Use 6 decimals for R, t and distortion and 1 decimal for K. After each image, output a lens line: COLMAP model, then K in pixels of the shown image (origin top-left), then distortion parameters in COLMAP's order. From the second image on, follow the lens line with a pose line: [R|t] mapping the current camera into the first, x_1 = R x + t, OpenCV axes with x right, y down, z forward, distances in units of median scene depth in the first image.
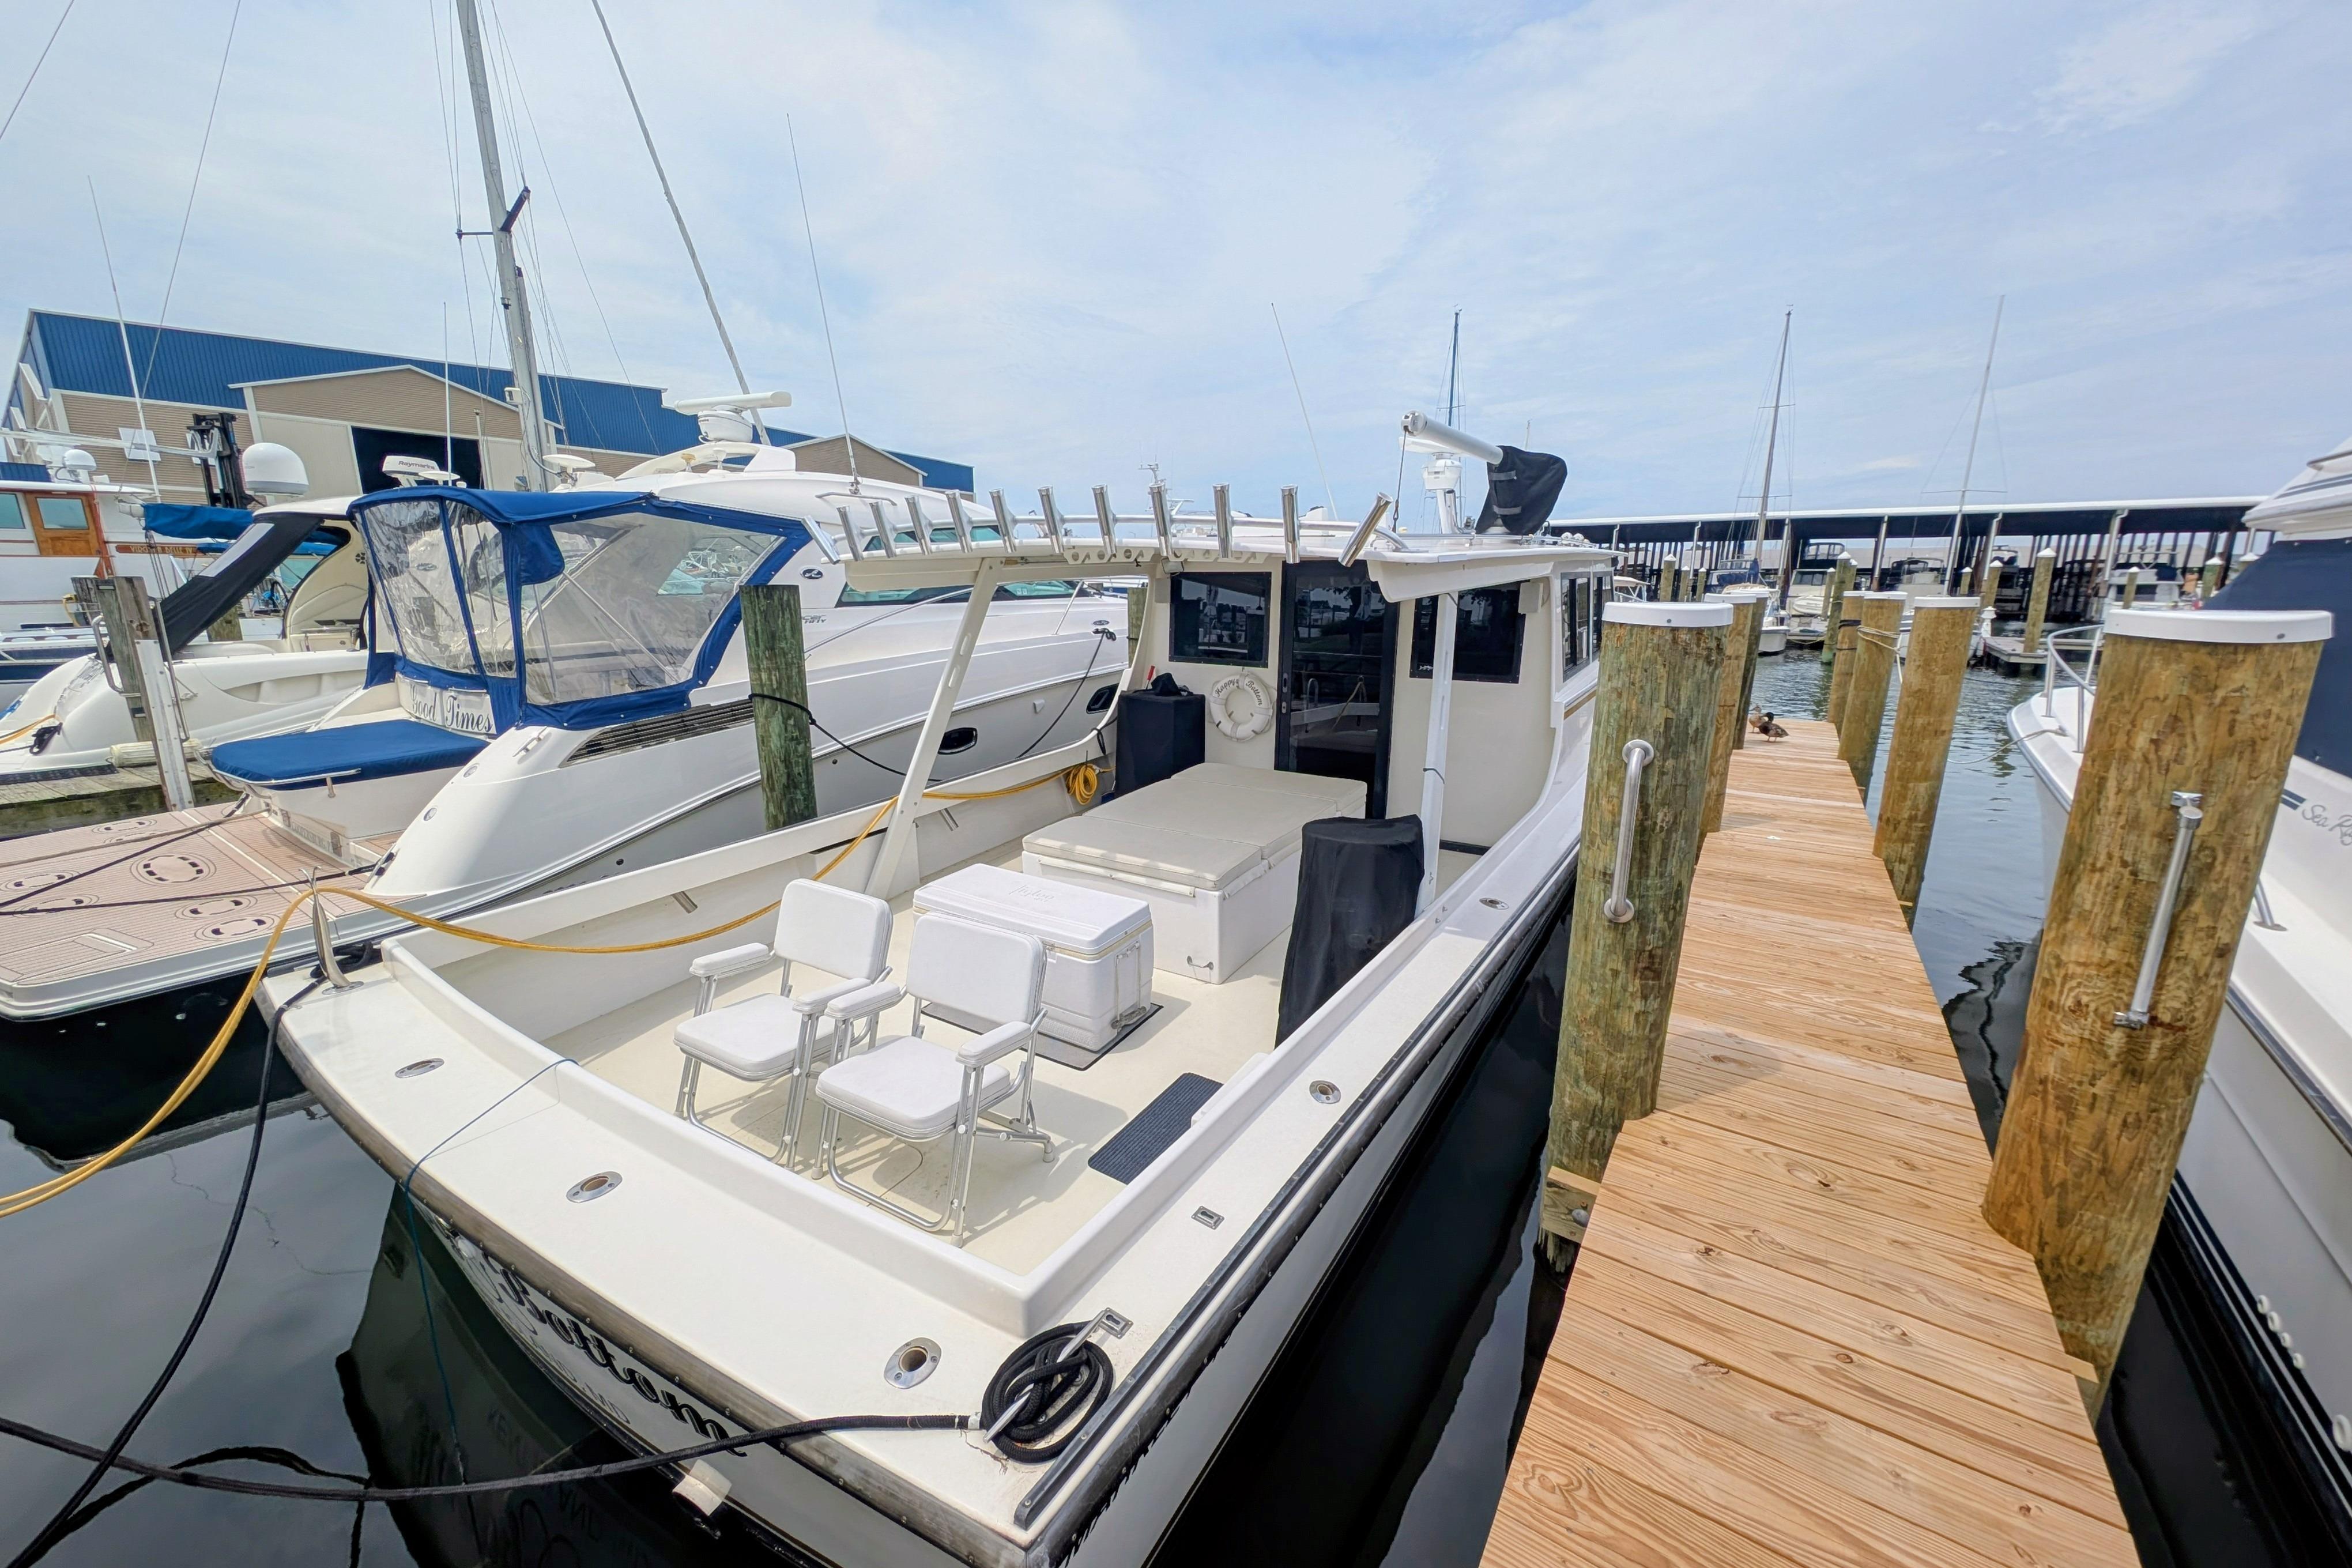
lens RADIAL K [[891.6, 0, 1176.0], [0, 891.6, 784.0], [0, 0, 1]] dist [0.001190, 0.000298]
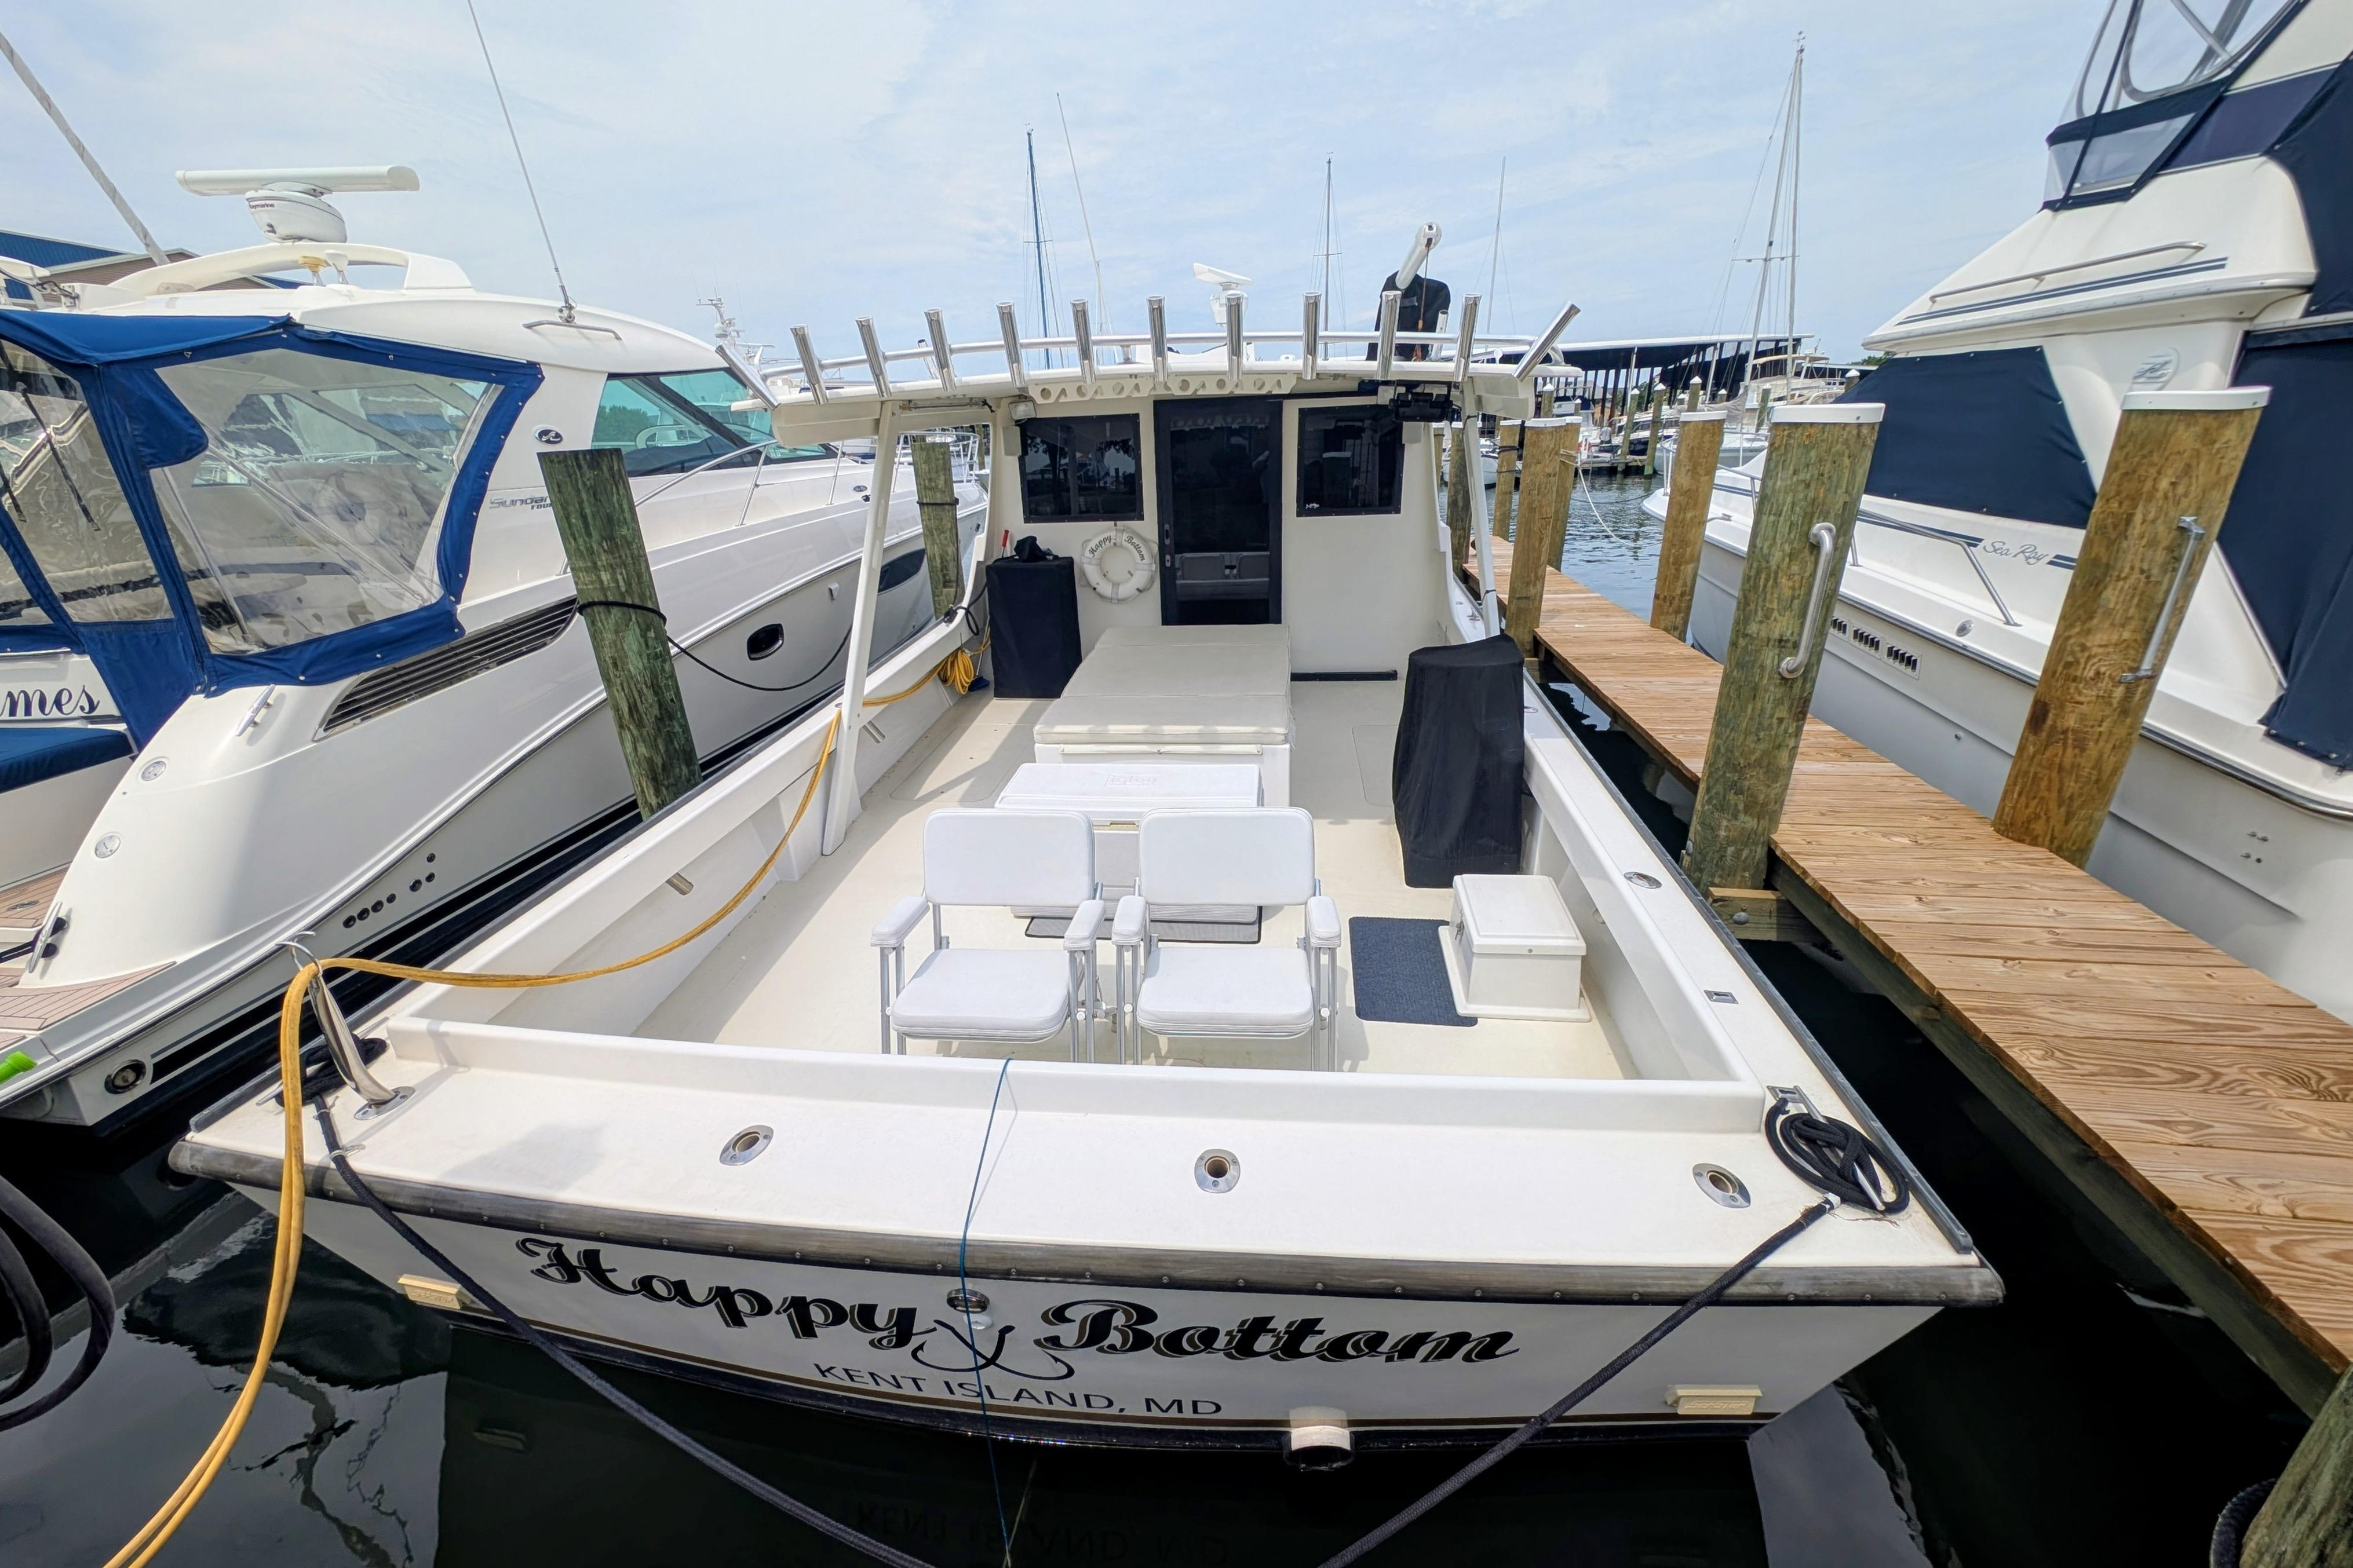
lens RADIAL K [[854.3, 0, 1170.4], [0, 854.3, 775.3], [0, 0, 1]] dist [0.013886, -0.008020]
pose [[0.892282, -0.197070, 0.406197, -0.760501], [0.137656, 0.975617, 0.170945, -0.034281], [-0.429981, -0.096615, 0.897653, 0.288906]]
